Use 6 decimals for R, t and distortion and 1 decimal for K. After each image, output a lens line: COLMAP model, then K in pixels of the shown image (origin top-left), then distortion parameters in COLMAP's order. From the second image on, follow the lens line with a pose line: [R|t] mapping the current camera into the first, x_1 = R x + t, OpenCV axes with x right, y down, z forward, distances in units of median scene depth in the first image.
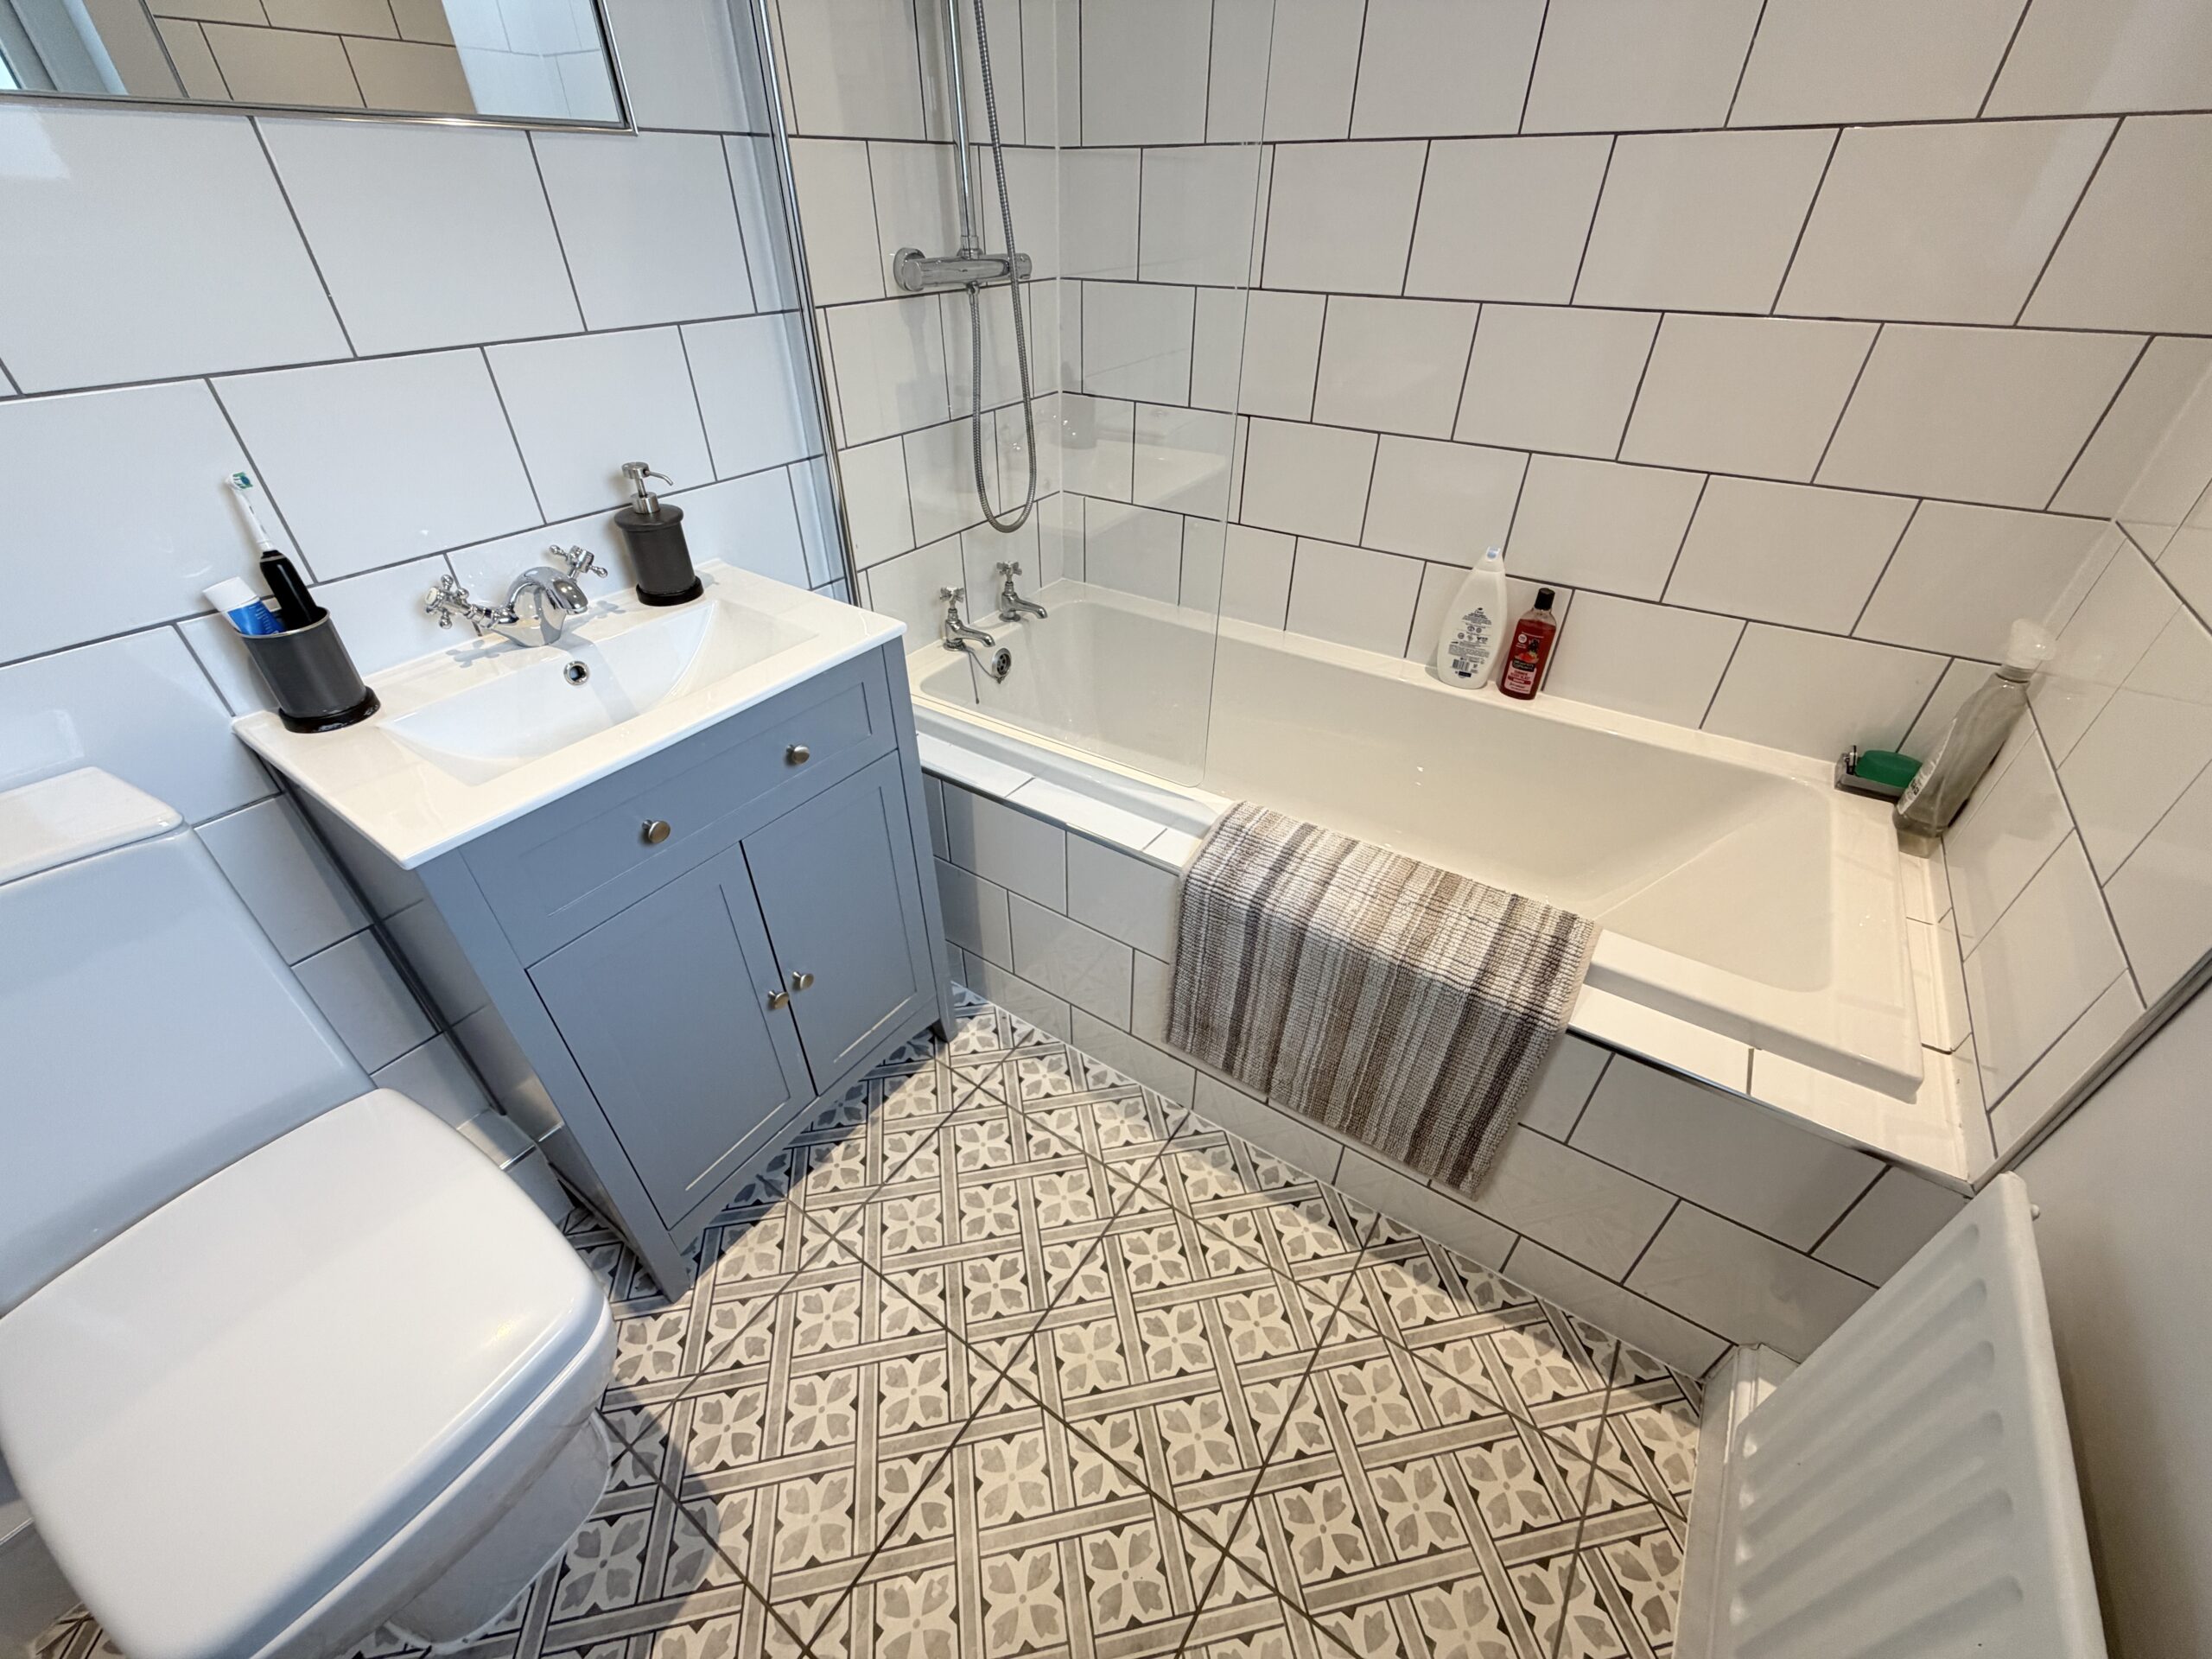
lens RADIAL K [[877.3, 0, 1108.6], [0, 877.3, 826.1], [0, 0, 1]] dist [0.000447, -0.000328]
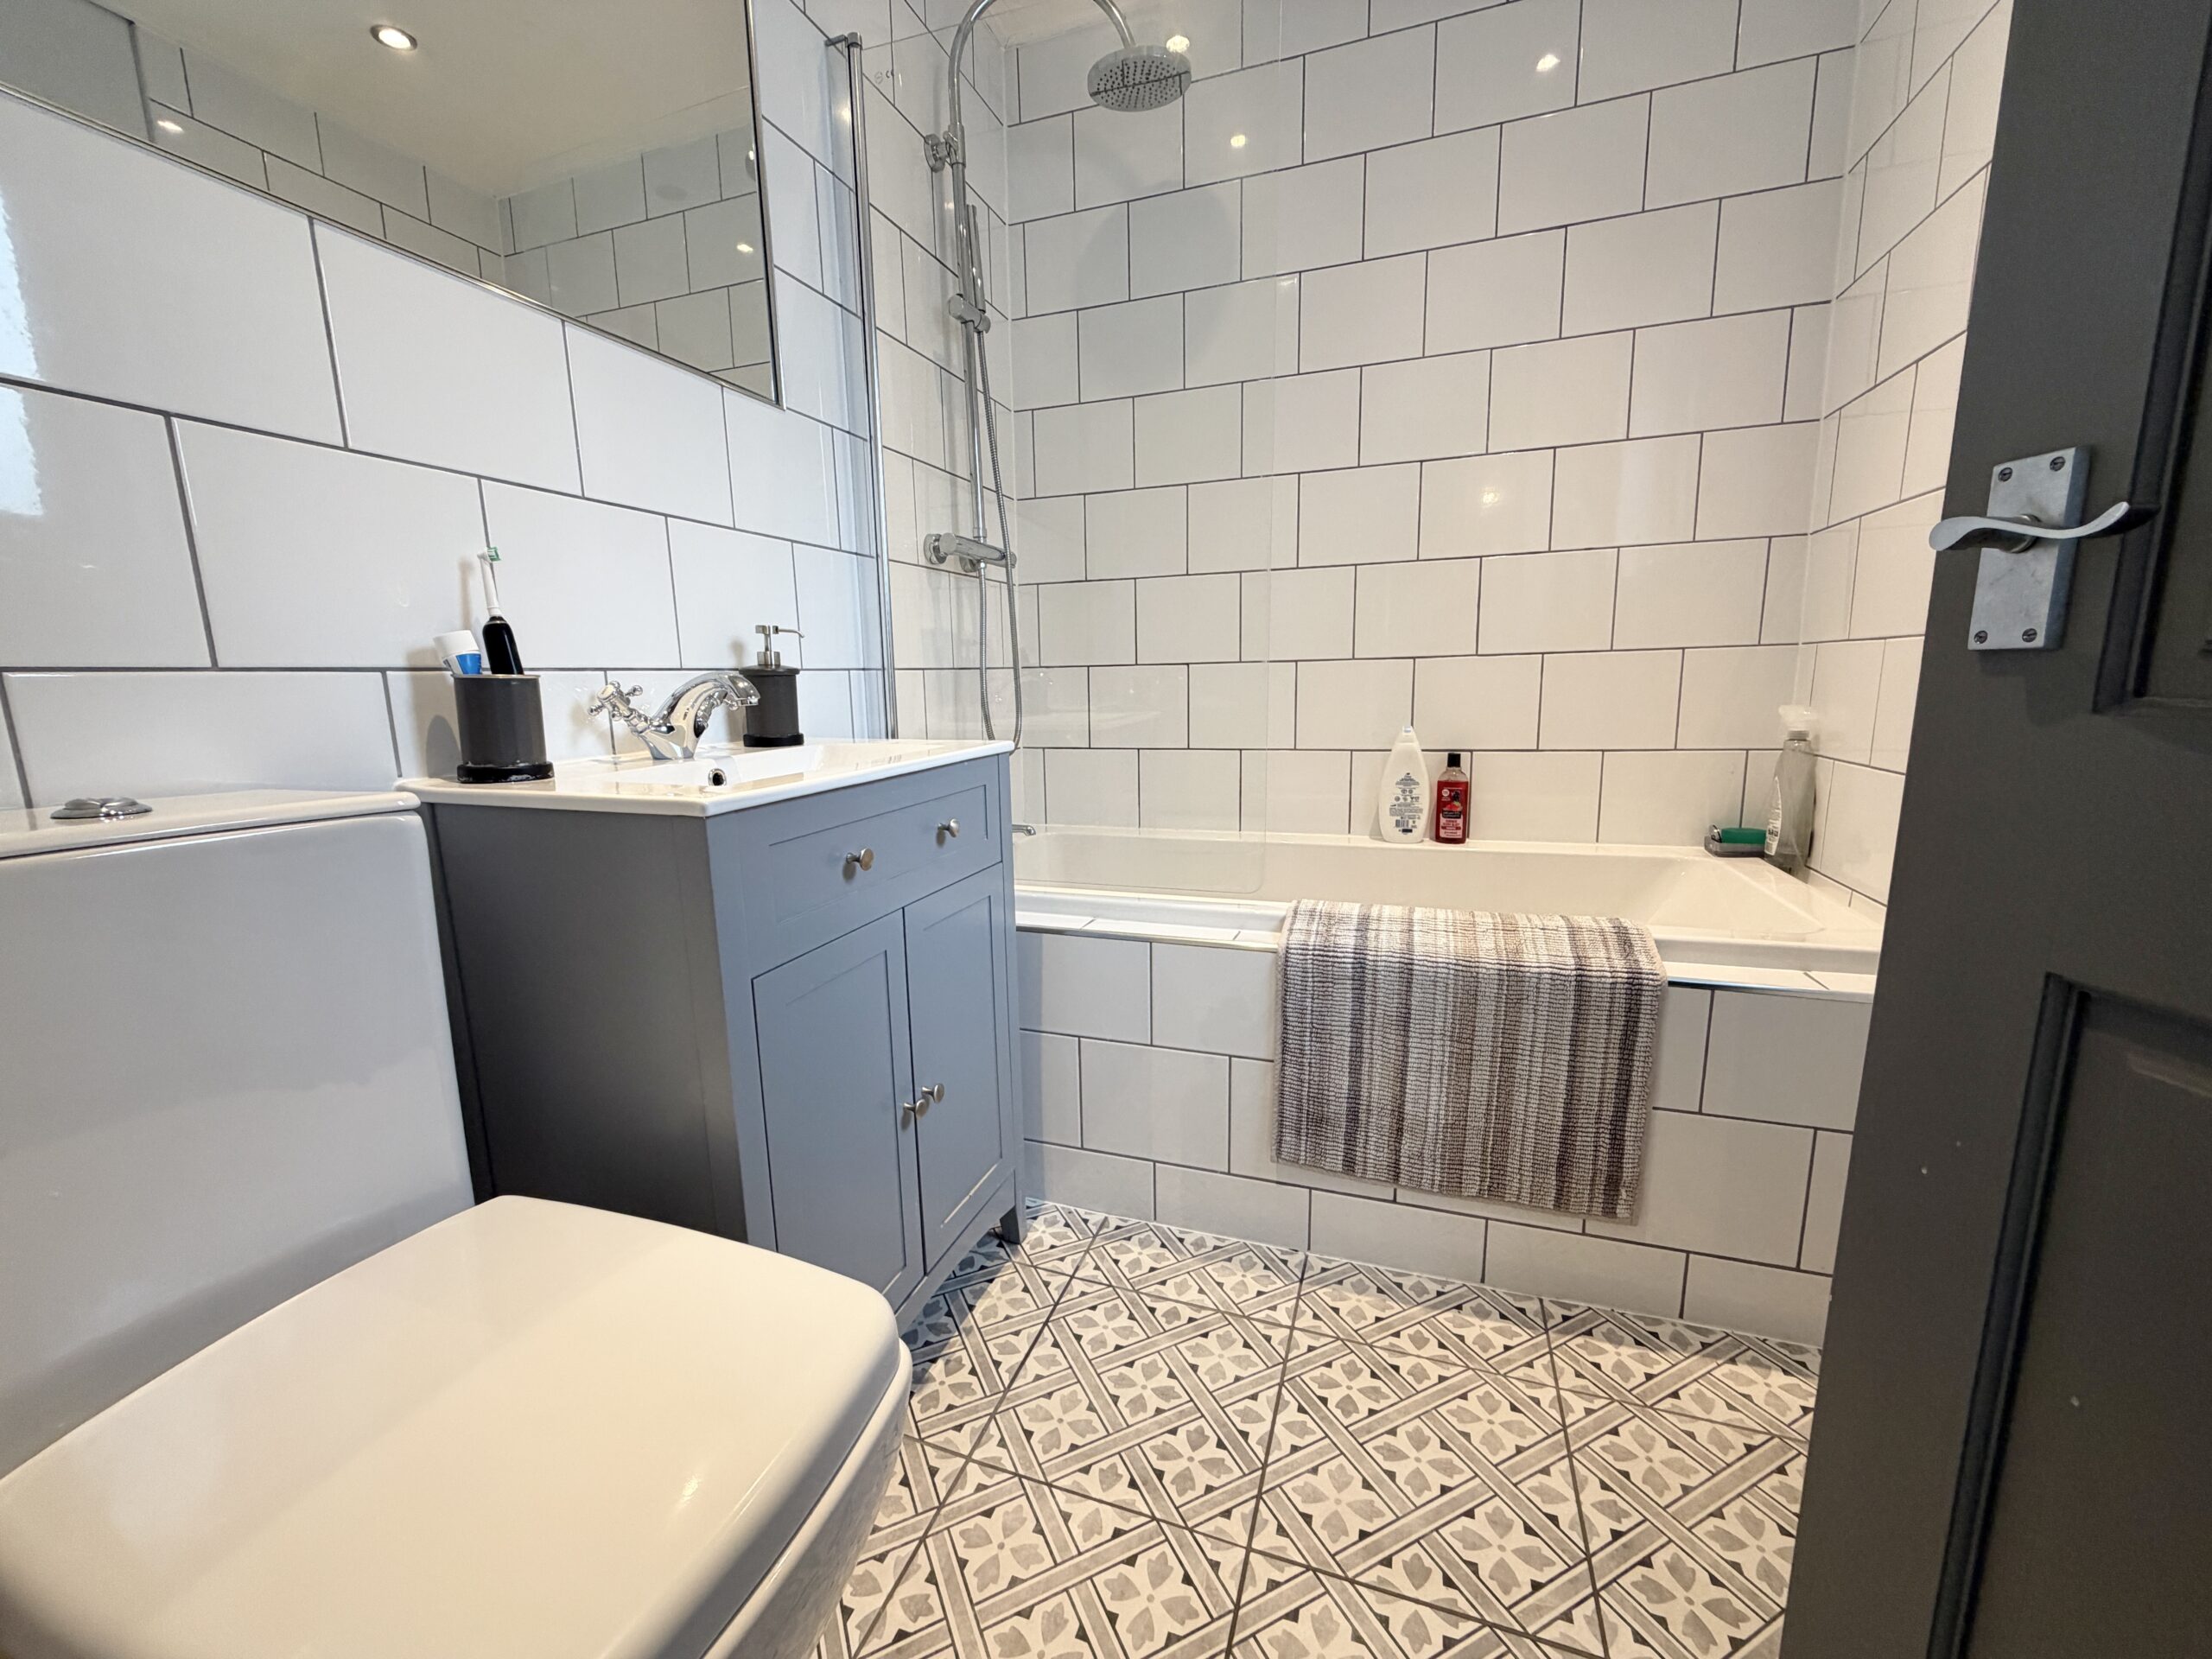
lens RADIAL K [[876.0, 0, 1106.0], [0, 876.0, 829.5], [0, 0, 1]] dist [0.002813, -0.000467]
pose [[0.966596, -0.065658, 0.247752, -0.357638], [0.168496, 0.891177, -0.421205, 0.322933], [-0.193135, 0.448880, 0.872471, 0.040366]]
